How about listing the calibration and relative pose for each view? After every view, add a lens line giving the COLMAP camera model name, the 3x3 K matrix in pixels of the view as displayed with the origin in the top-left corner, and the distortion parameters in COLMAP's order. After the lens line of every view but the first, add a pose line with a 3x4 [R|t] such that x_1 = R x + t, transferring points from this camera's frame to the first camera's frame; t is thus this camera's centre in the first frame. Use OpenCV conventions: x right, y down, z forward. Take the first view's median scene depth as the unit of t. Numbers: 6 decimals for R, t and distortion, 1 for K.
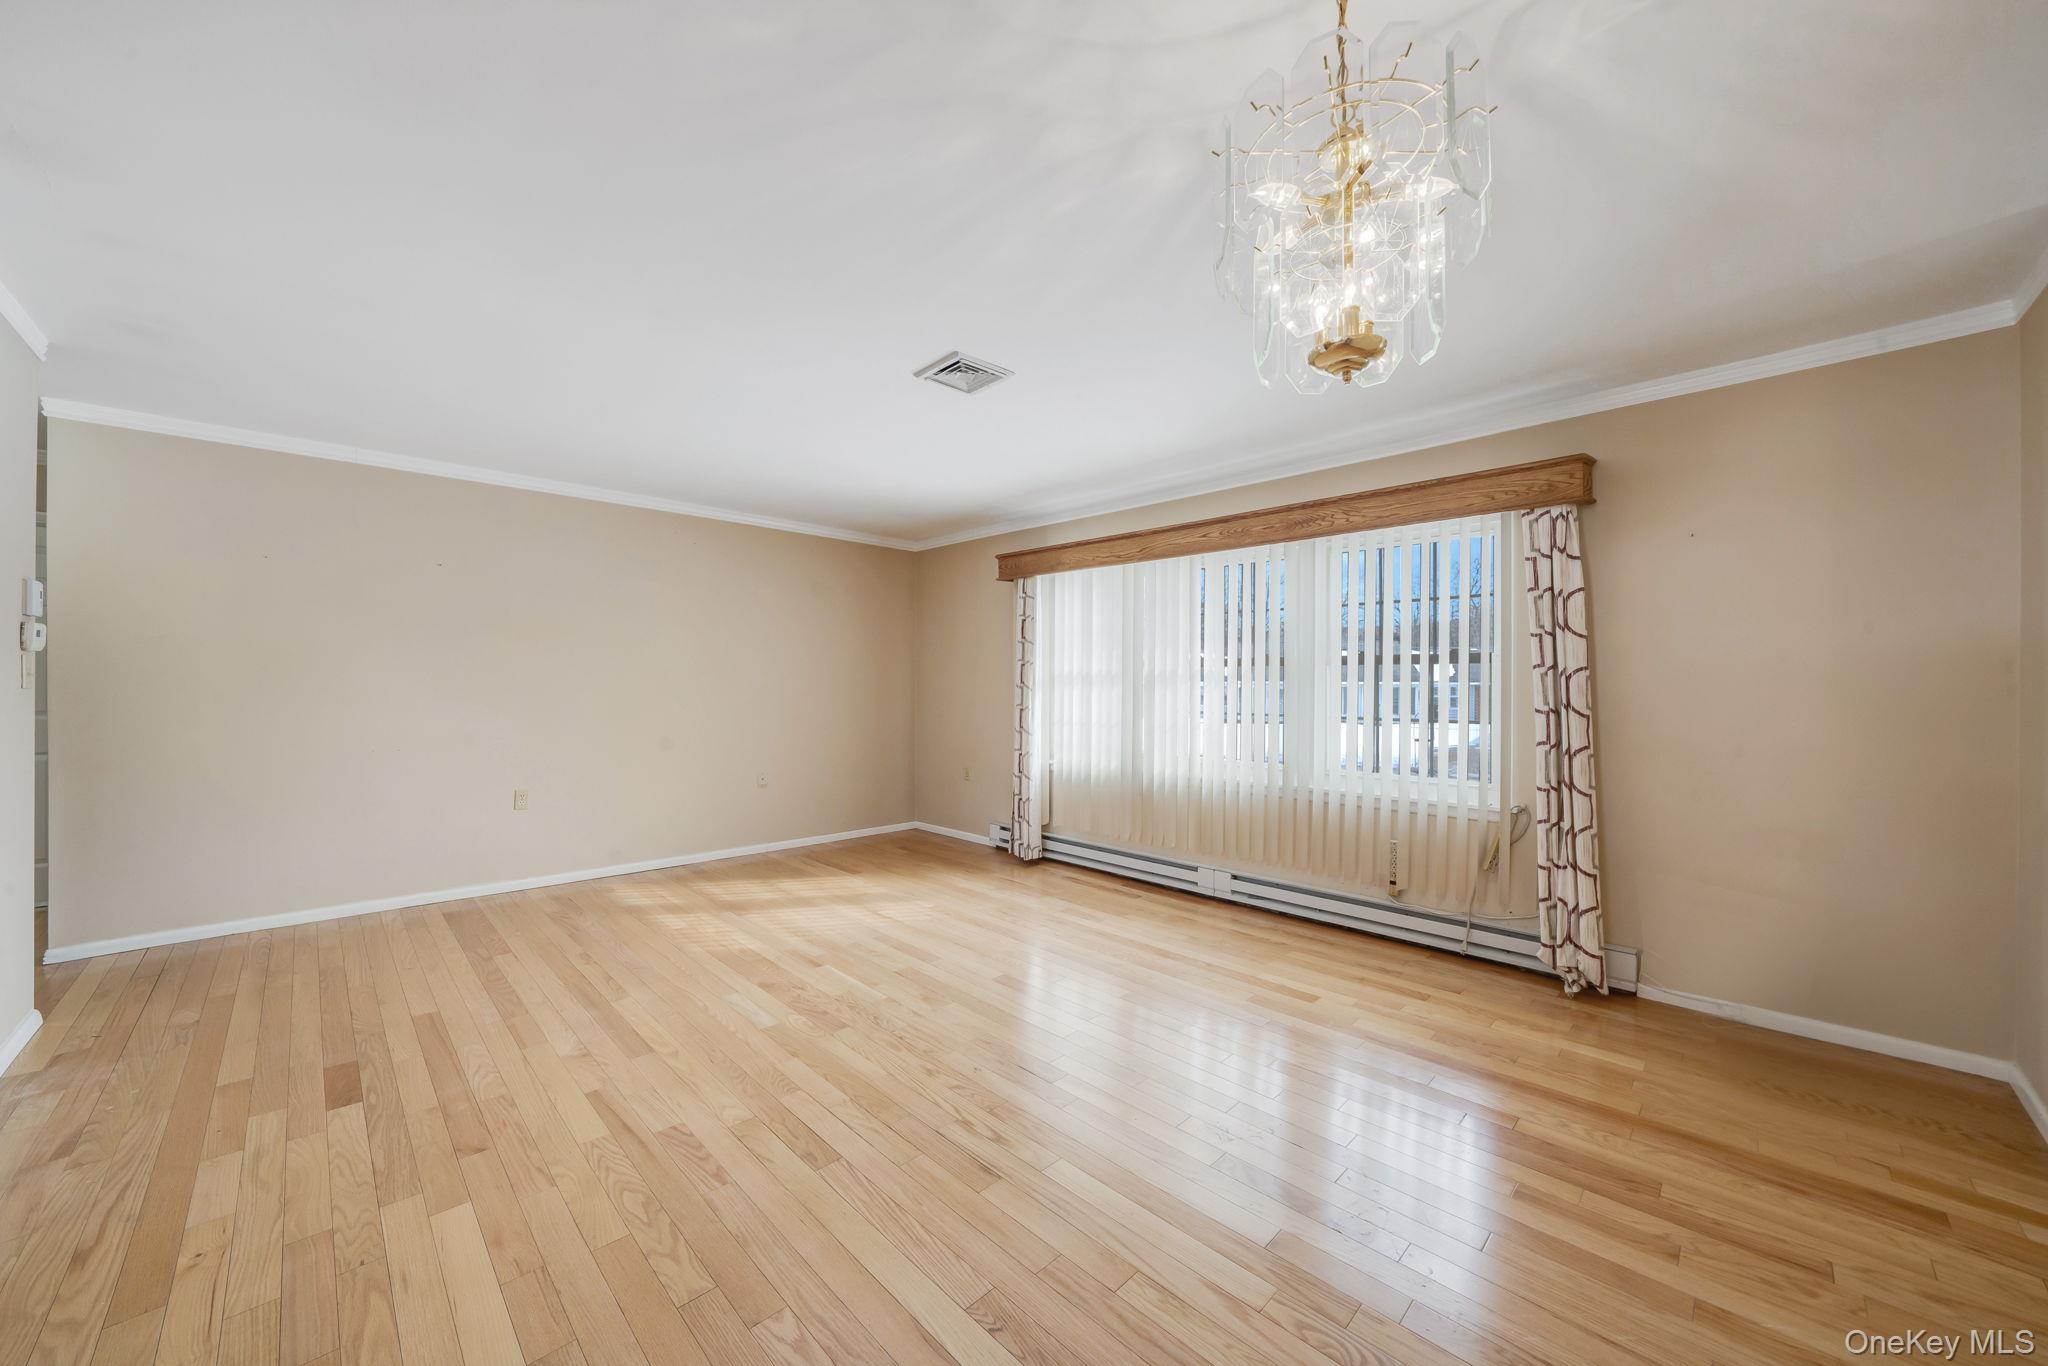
lens RADIAL K [[753.9, 0, 983.7], [0, 753.9, 681.3], [0, 0, 1]] dist [-0.018771, 0.000462]
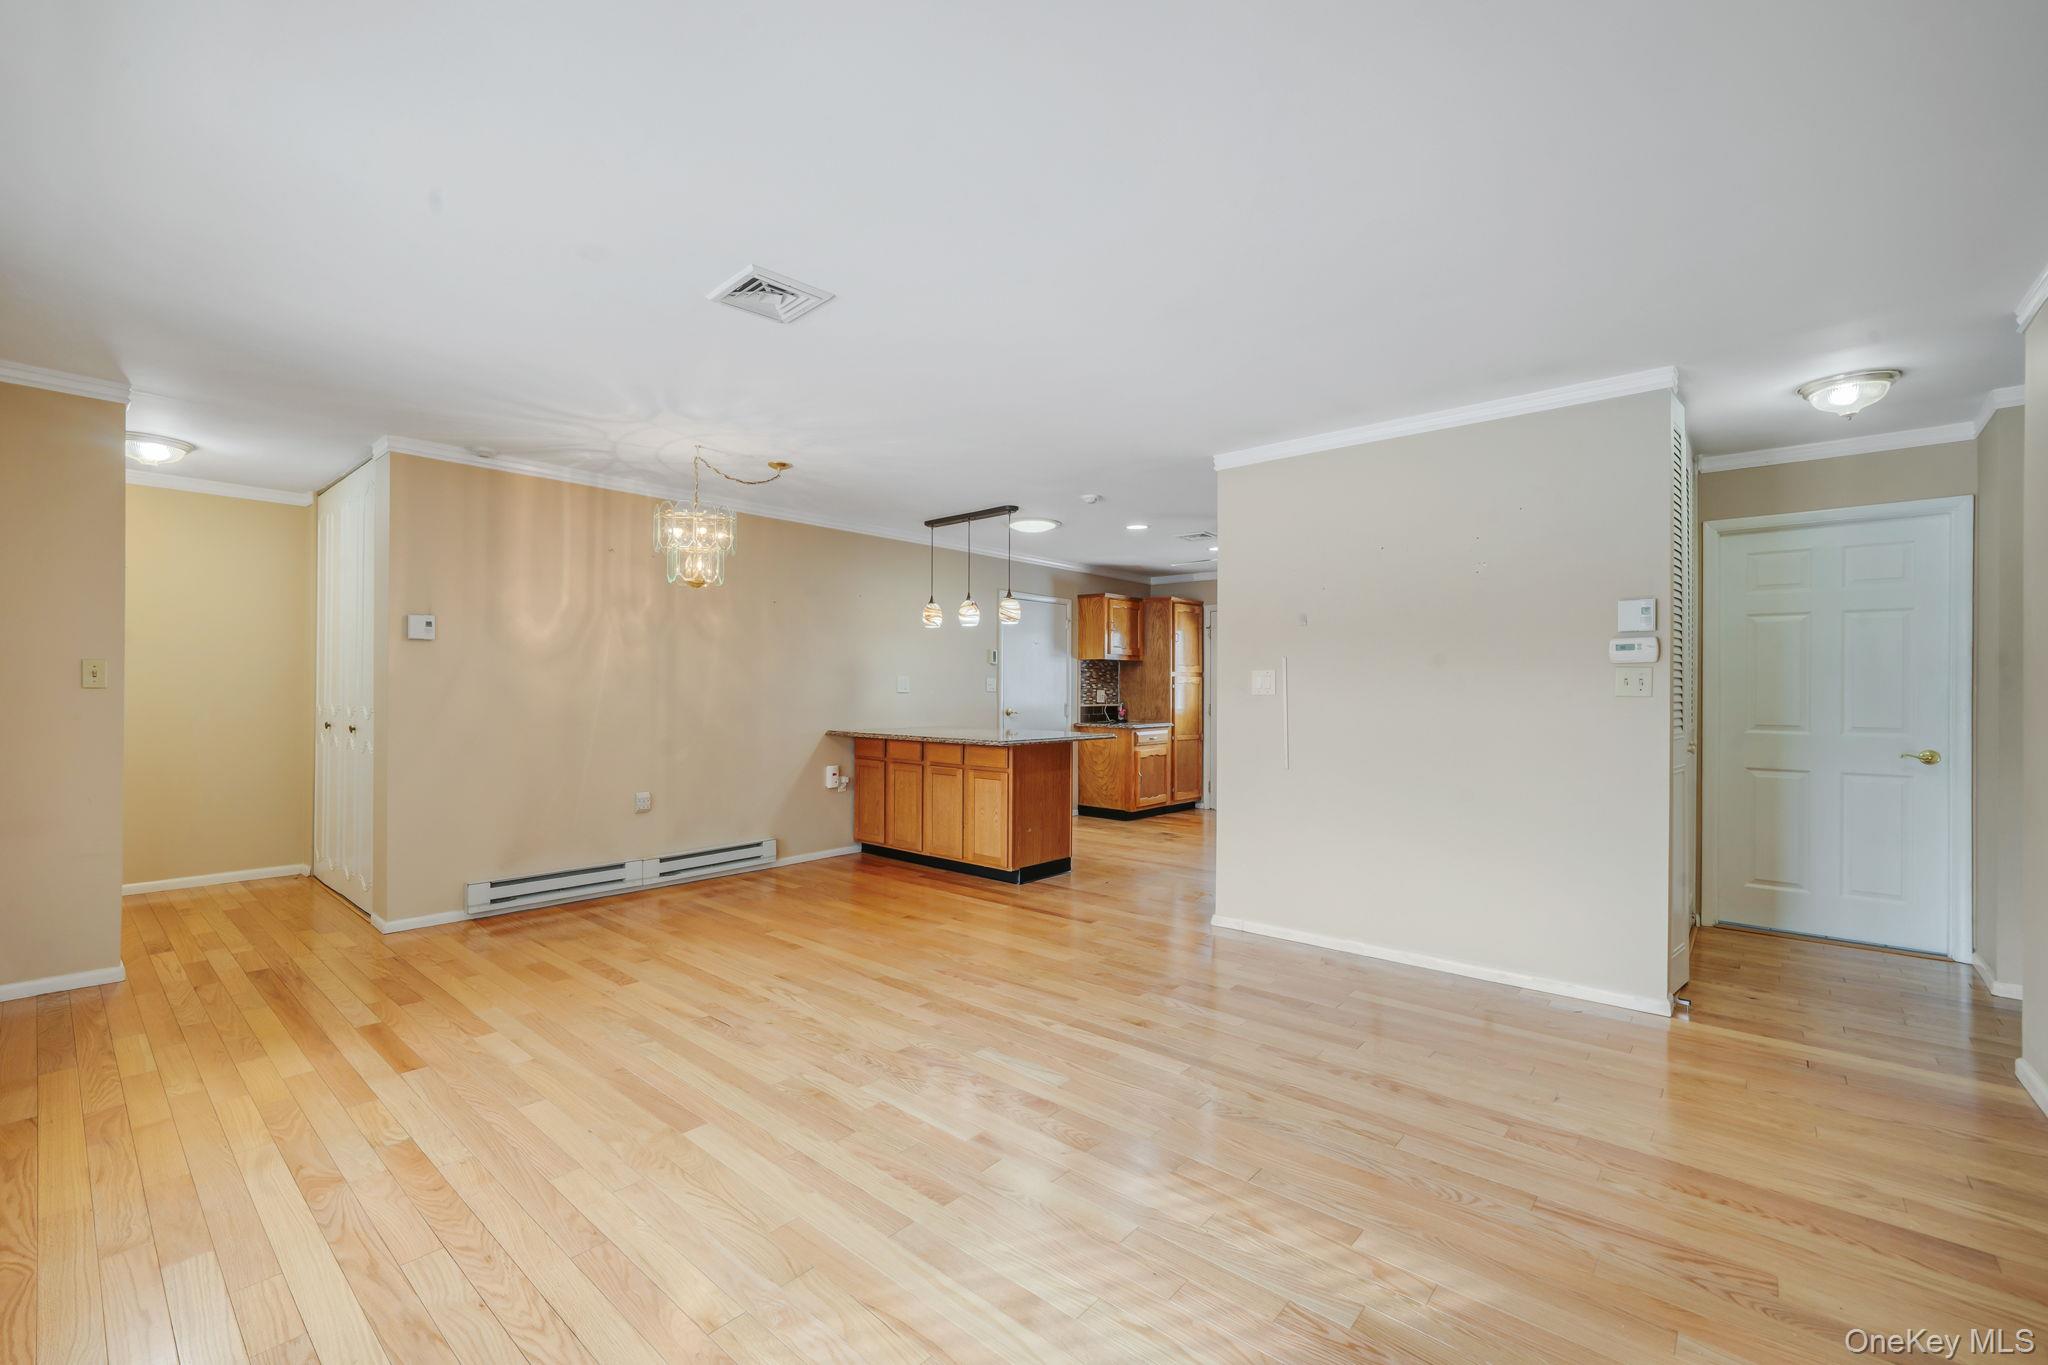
lens RADIAL K [[852.2, 0, 977.5], [0, 852.2, 685.8], [0, 0, 1]] dist [0.001640, -0.000058]
pose [[-0.996508, -0.011717, -0.082670, -0.153126], [-0.010925, 0.999890, -0.010020, 0.012420], [0.082778, -0.009082, -0.996527, 1.695947]]
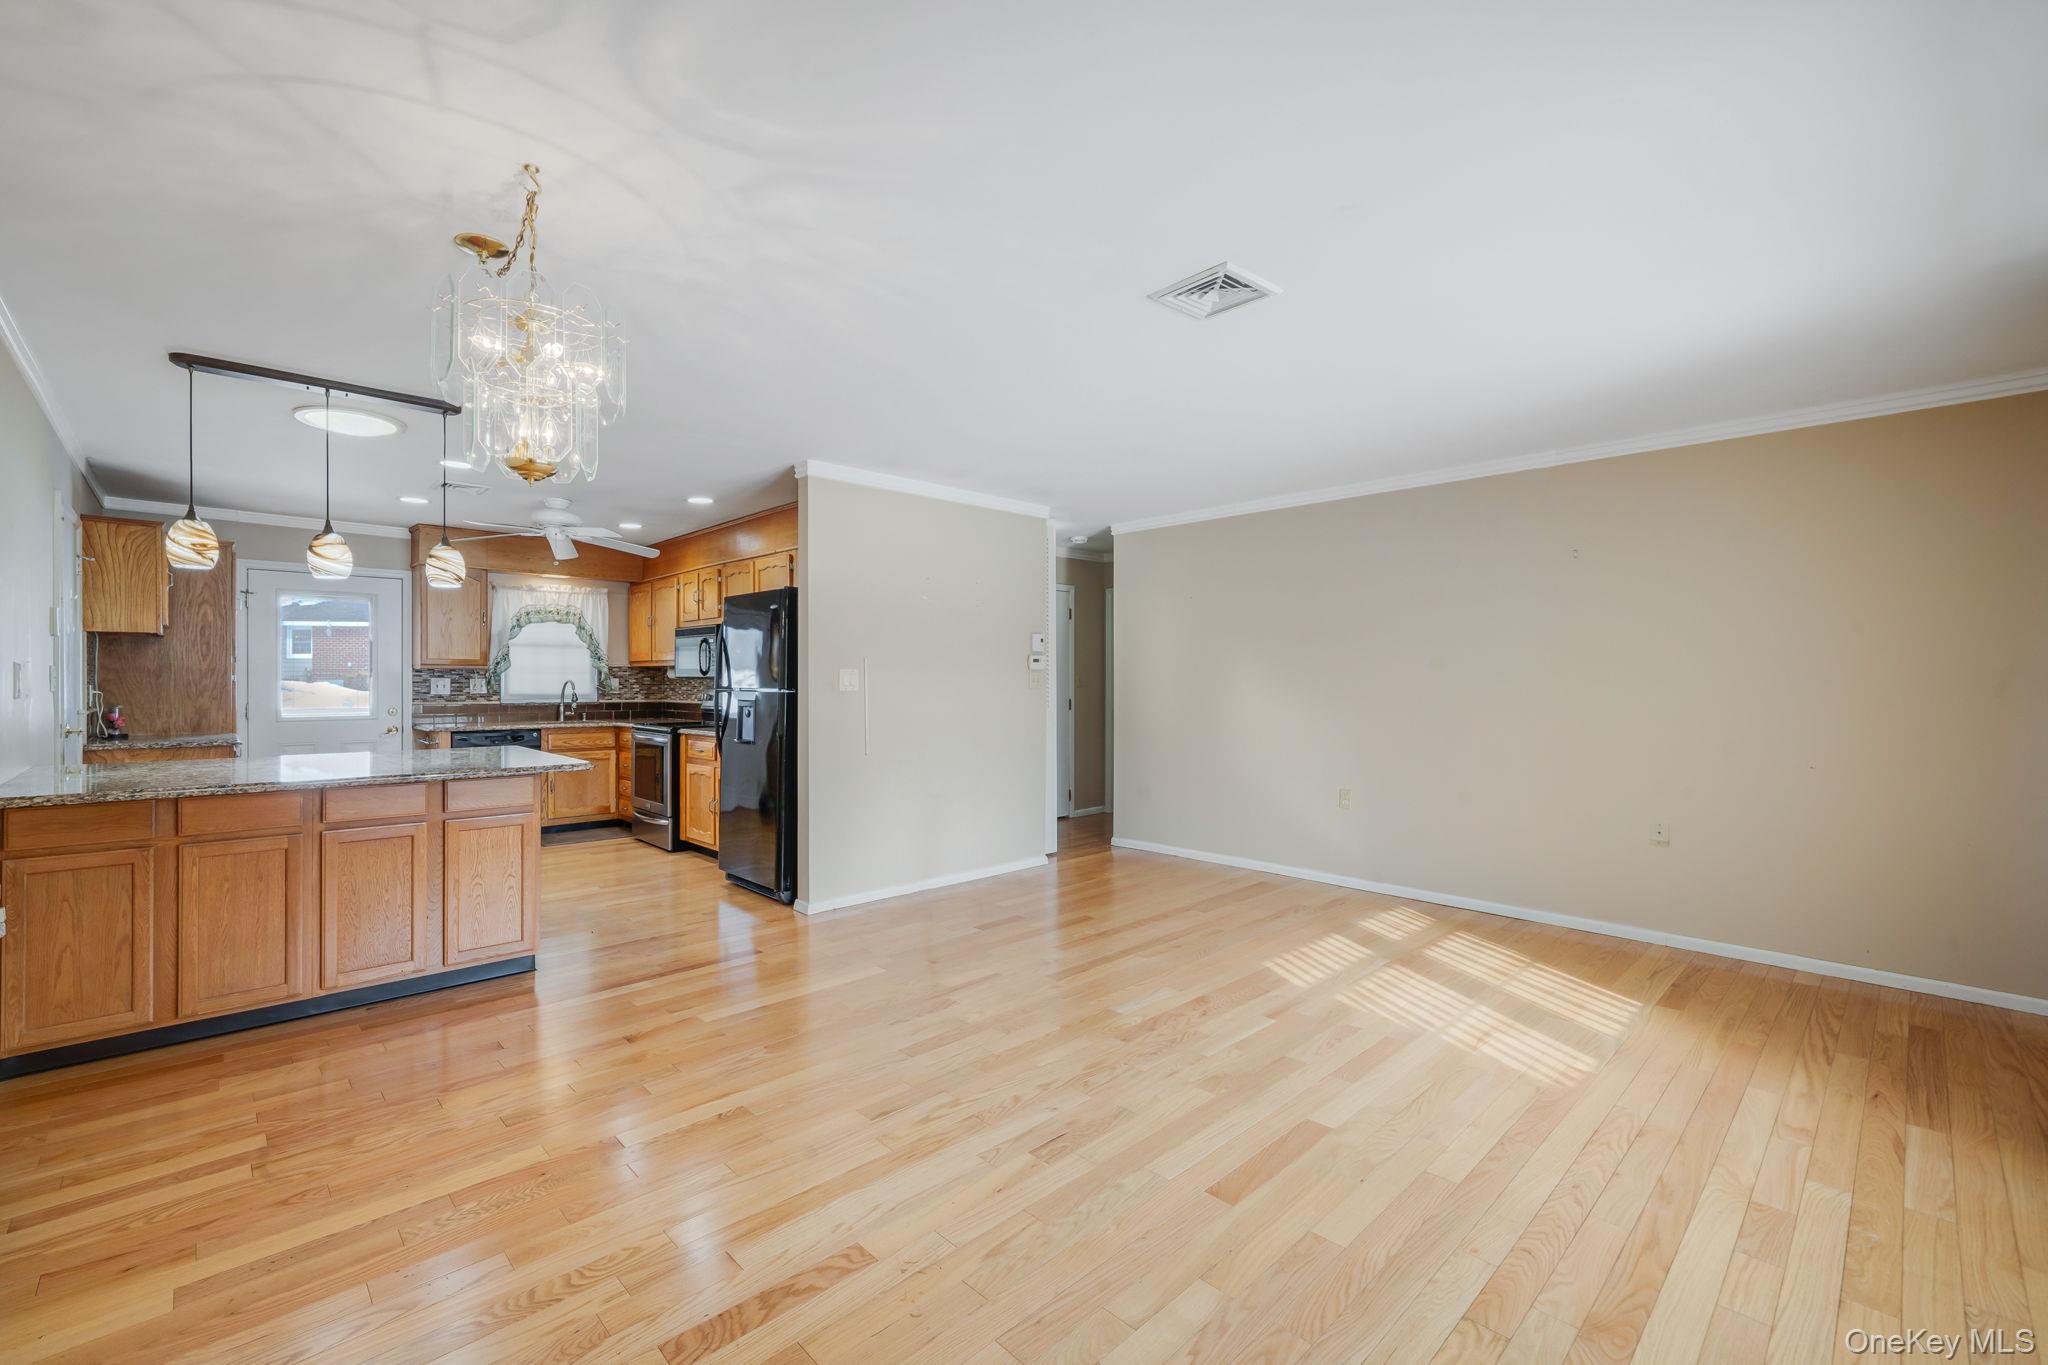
lens RADIAL K [[853.6, 0, 985.0], [0, 853.6, 688.6], [0, 0, 1]] dist [-0.000262, 0.000827]
pose [[-0.011370, 0.005833, -0.999918, 0.762033], [0.000945, 0.999983, 0.005822, -0.005466], [0.999935, -0.000879, -0.011376, 0.680054]]
